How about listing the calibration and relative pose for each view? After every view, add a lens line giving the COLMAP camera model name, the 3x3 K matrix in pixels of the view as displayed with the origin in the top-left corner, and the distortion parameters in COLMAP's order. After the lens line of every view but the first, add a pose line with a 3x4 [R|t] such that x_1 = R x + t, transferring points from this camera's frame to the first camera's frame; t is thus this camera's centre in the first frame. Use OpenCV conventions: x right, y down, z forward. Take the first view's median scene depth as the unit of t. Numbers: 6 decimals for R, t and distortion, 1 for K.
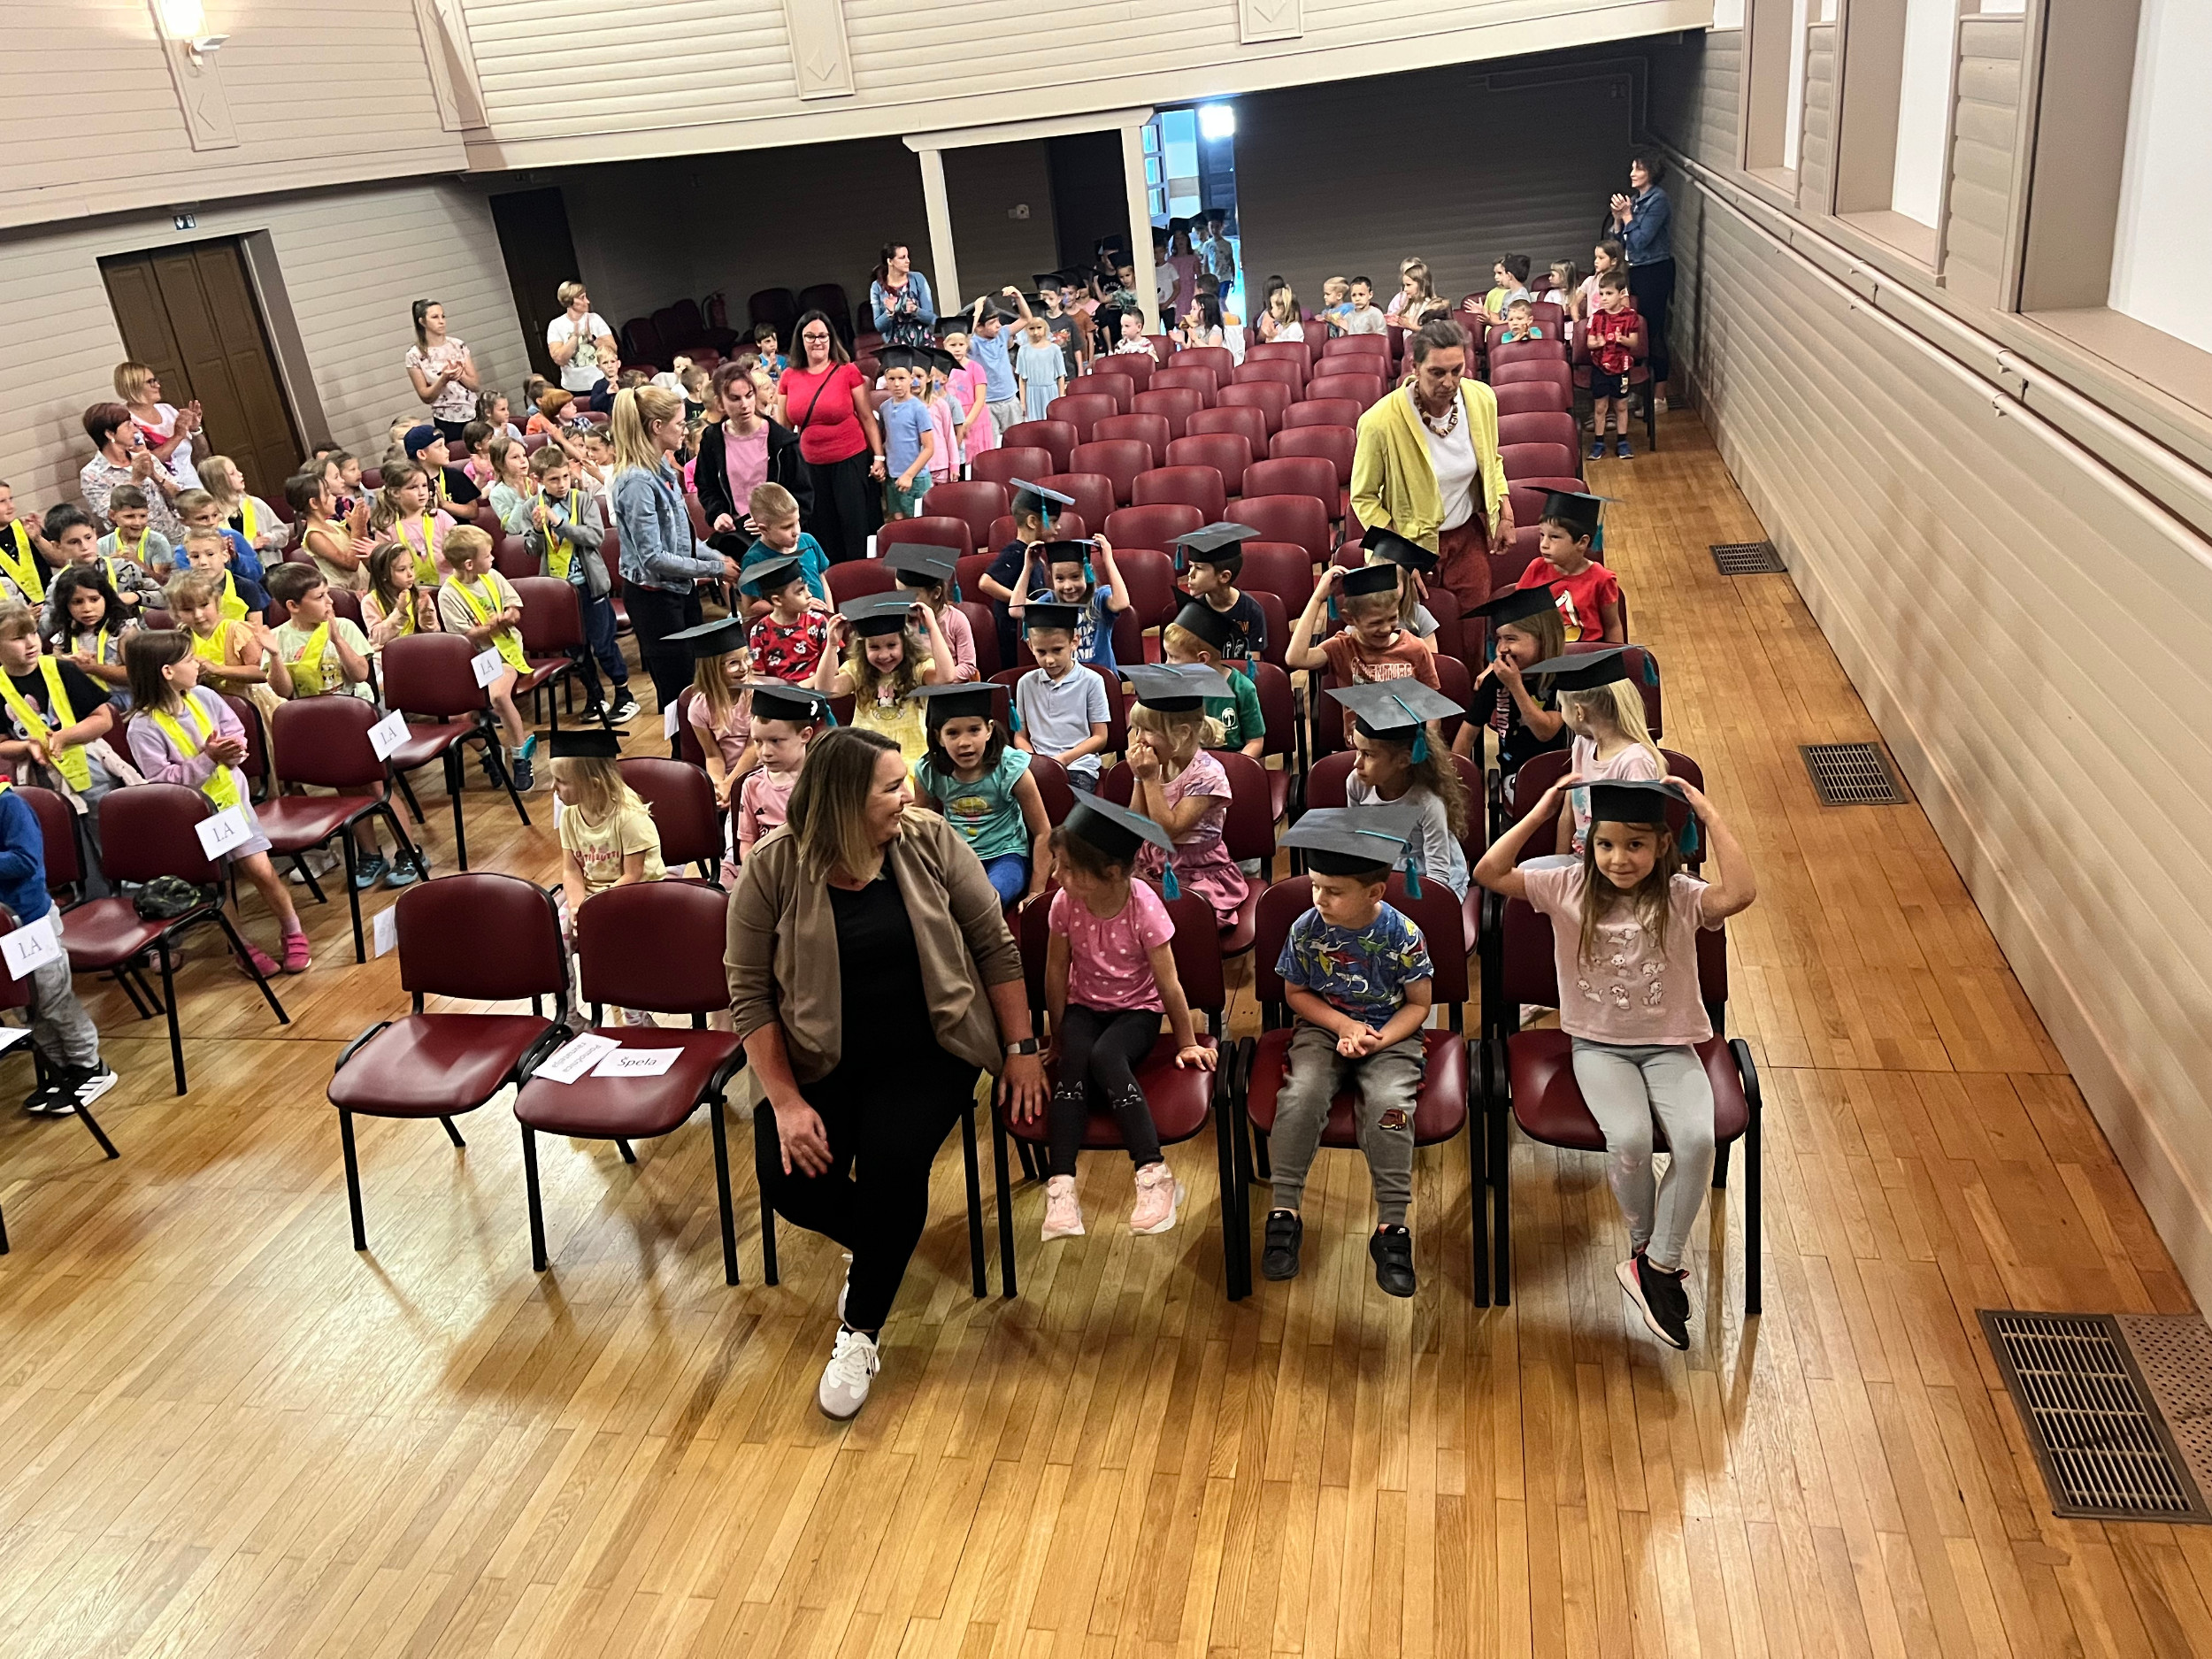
lens RADIAL K [[1670.0, 0, 1106.0], [0, 1670.0, 829.5], [0, 0, 1]] dist [0.075323, -0.110235]
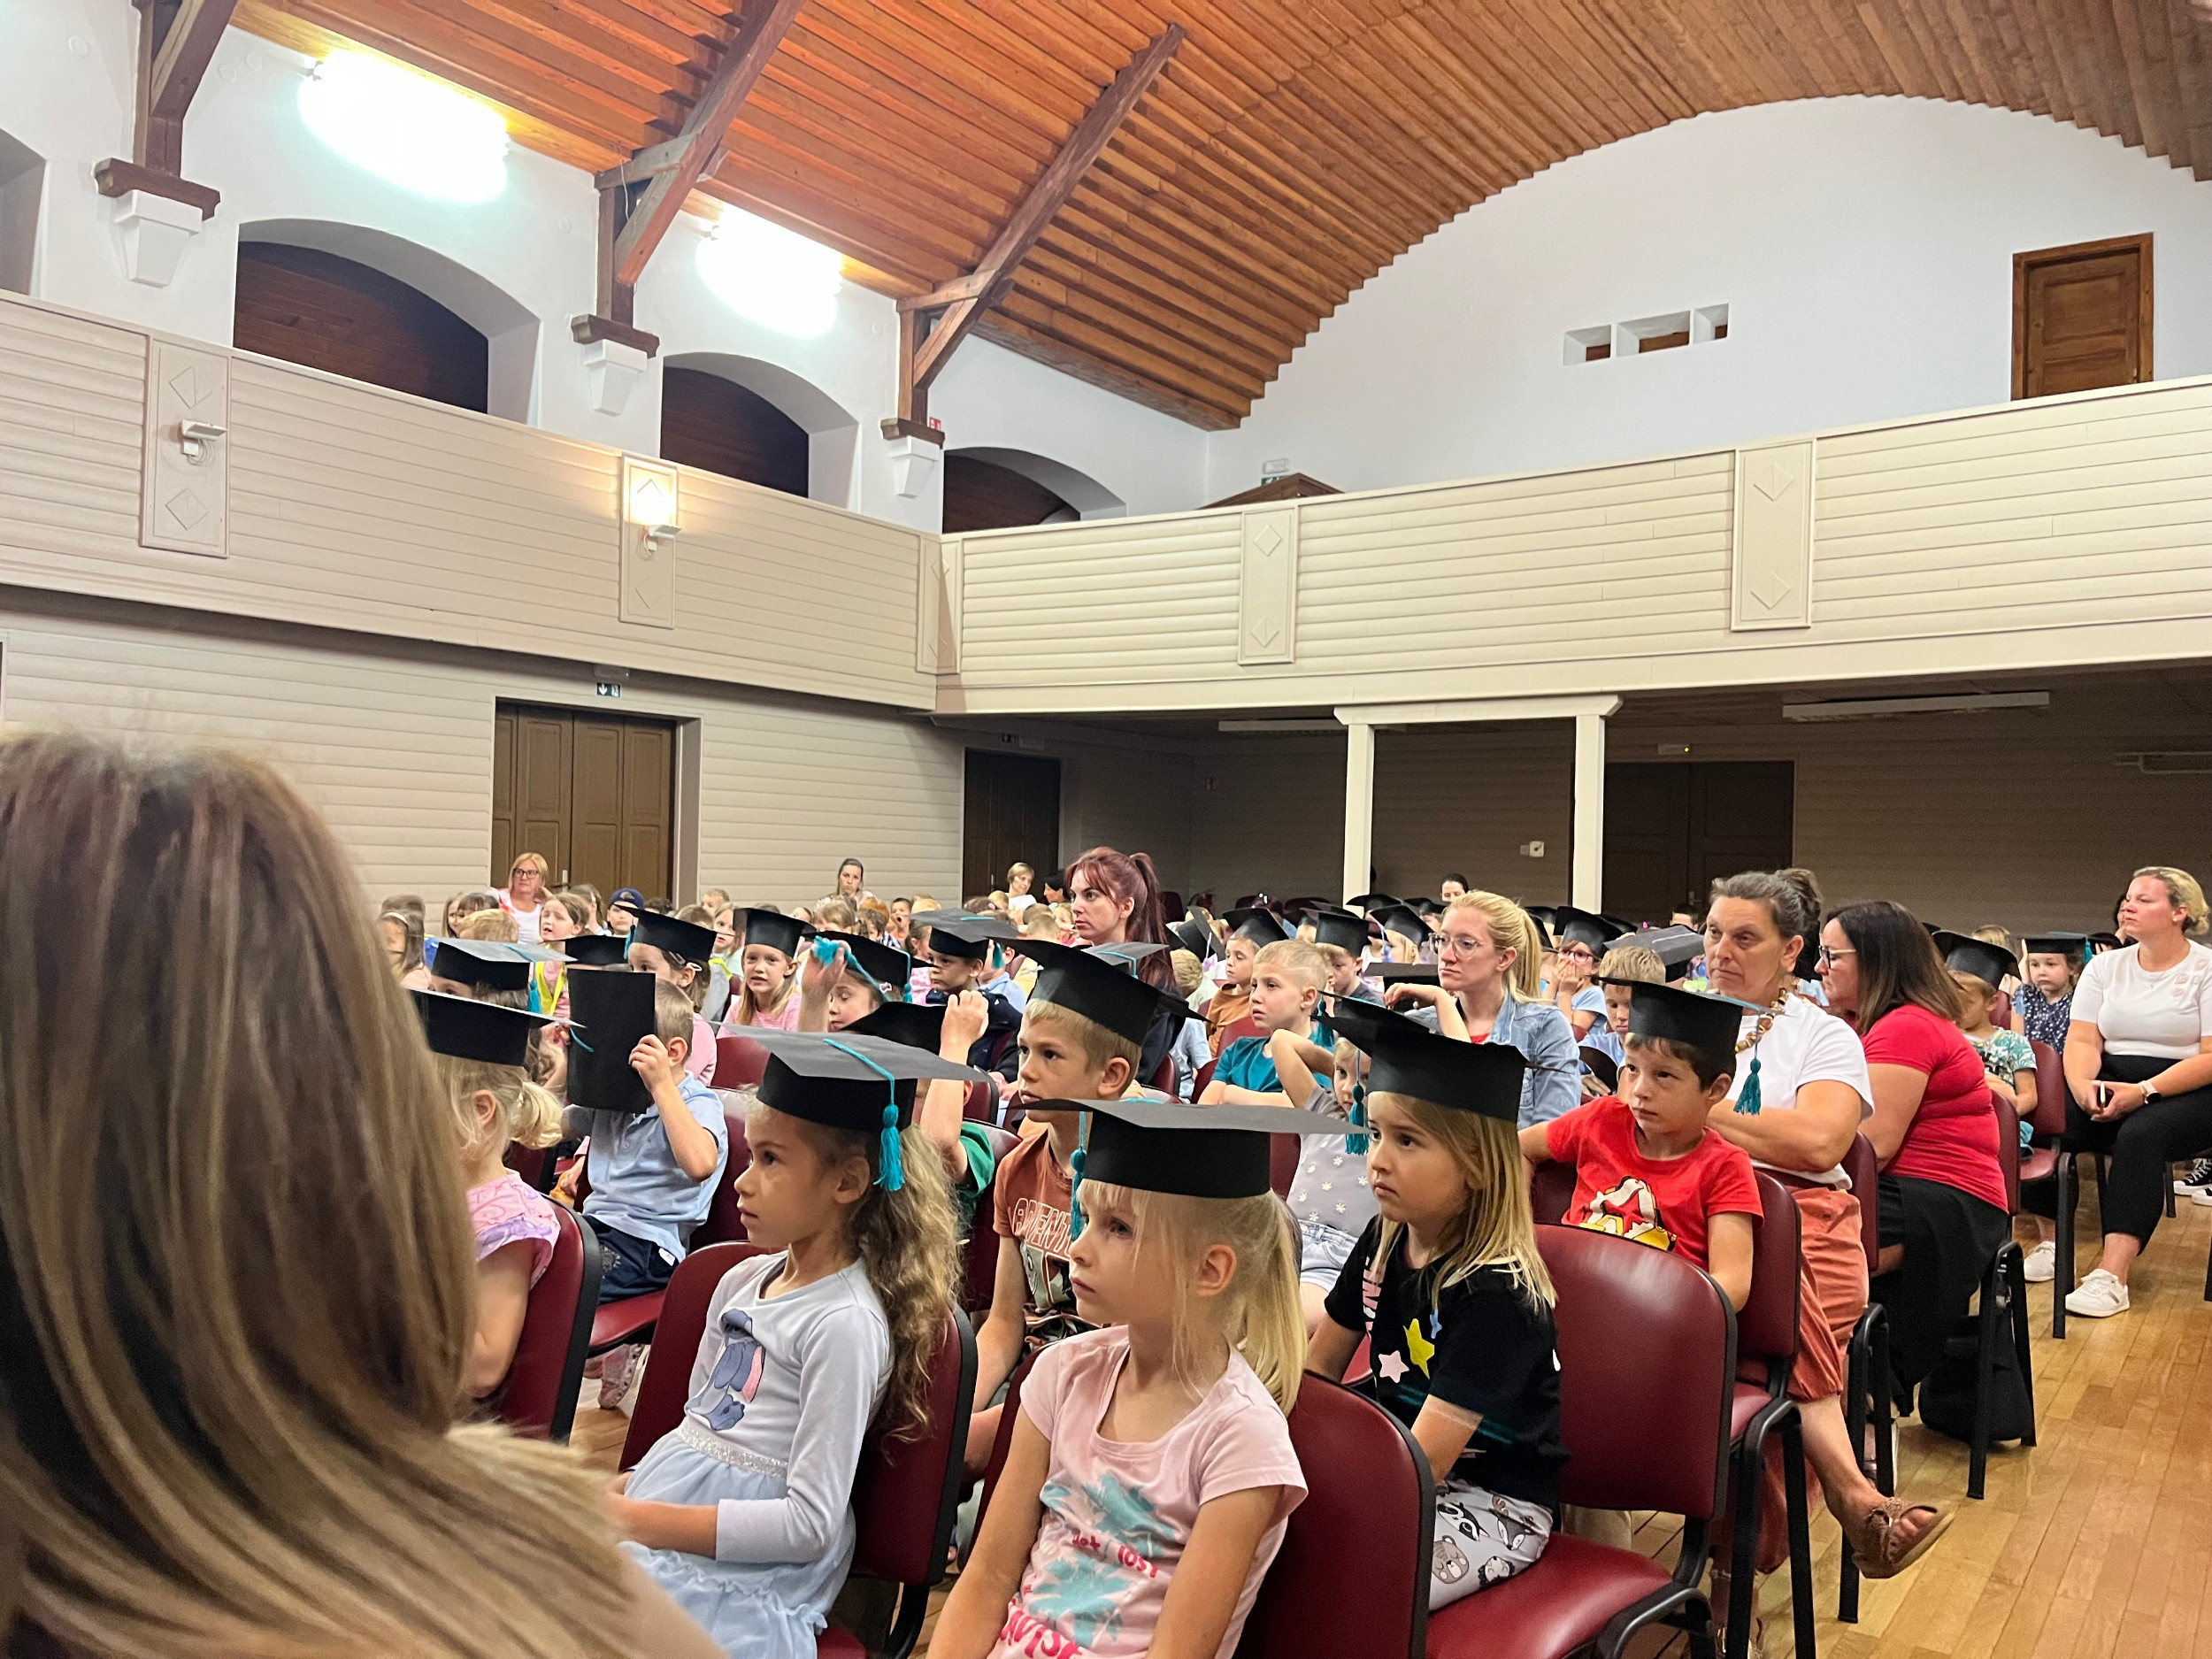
lens RADIAL K [[1670.0, 0, 1106.0], [0, 1670.0, 829.5], [0, 0, 1]] dist [0.075323, -0.110235]
pose [[0.900928, 0.121250, -0.416687, 0.148841], [-0.280782, 0.894981, -0.346656, -0.010388], [0.330895, 0.429310, 0.840358, 0.240437]]
